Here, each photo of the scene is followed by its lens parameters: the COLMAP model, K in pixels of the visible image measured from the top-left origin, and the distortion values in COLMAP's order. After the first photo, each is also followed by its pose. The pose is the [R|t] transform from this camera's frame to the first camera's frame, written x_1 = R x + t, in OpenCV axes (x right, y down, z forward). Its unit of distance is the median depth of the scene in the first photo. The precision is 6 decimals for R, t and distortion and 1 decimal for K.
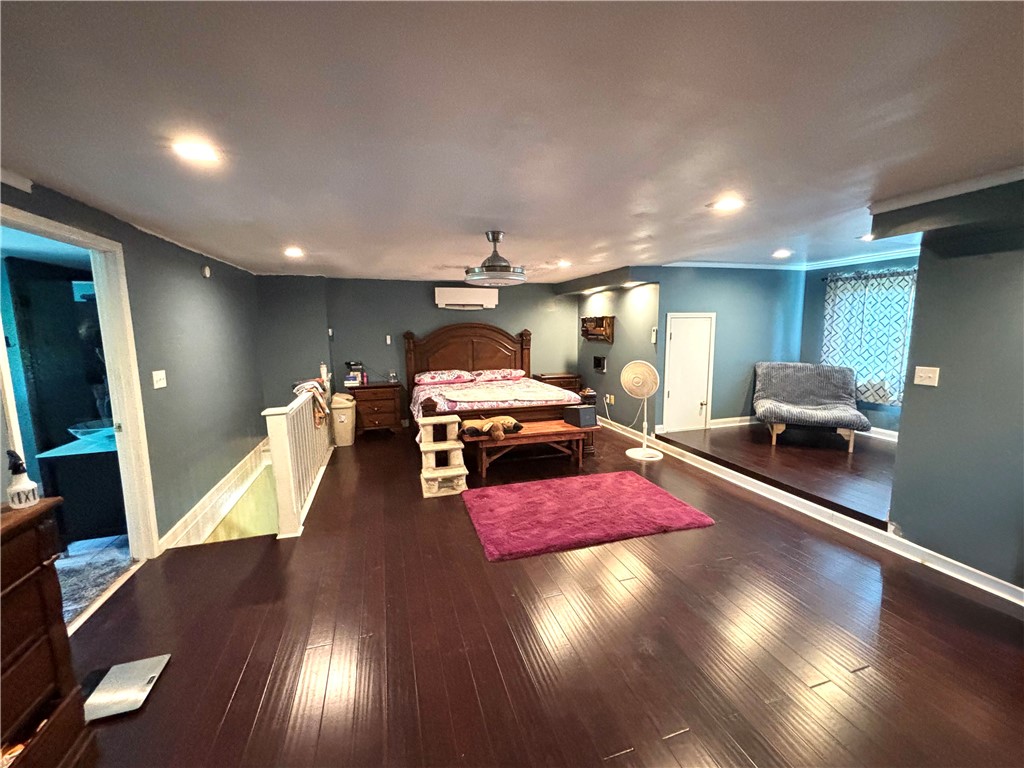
lens RADIAL K [[416.3, 0, 511.4], [0, 416.3, 387.3], [0, 0, 1]] dist [0.000200, -0.000799]
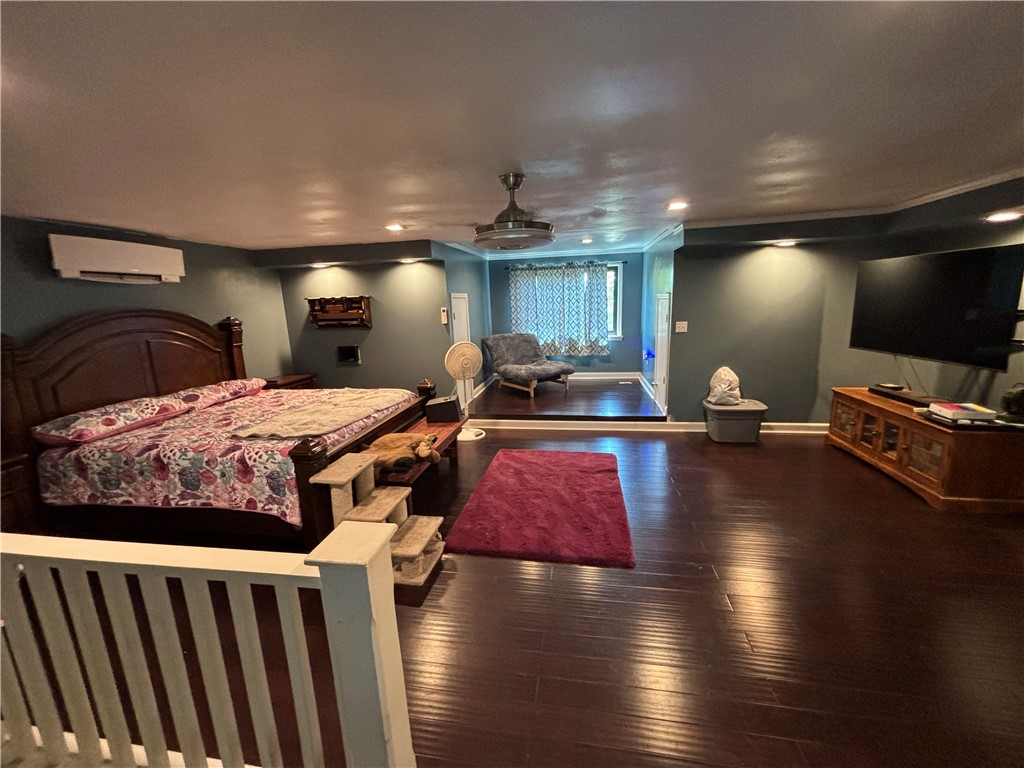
lens RADIAL K [[416.3, 0, 511.4], [0, 416.3, 387.3], [0, 0, 1]] dist [0.000200, -0.000799]
pose [[0.450780, -0.185619, 0.873122, -0.401006], [0.159313, 0.979166, 0.125911, -0.049898], [-0.878303, 0.082342, 0.470960, 0.357306]]
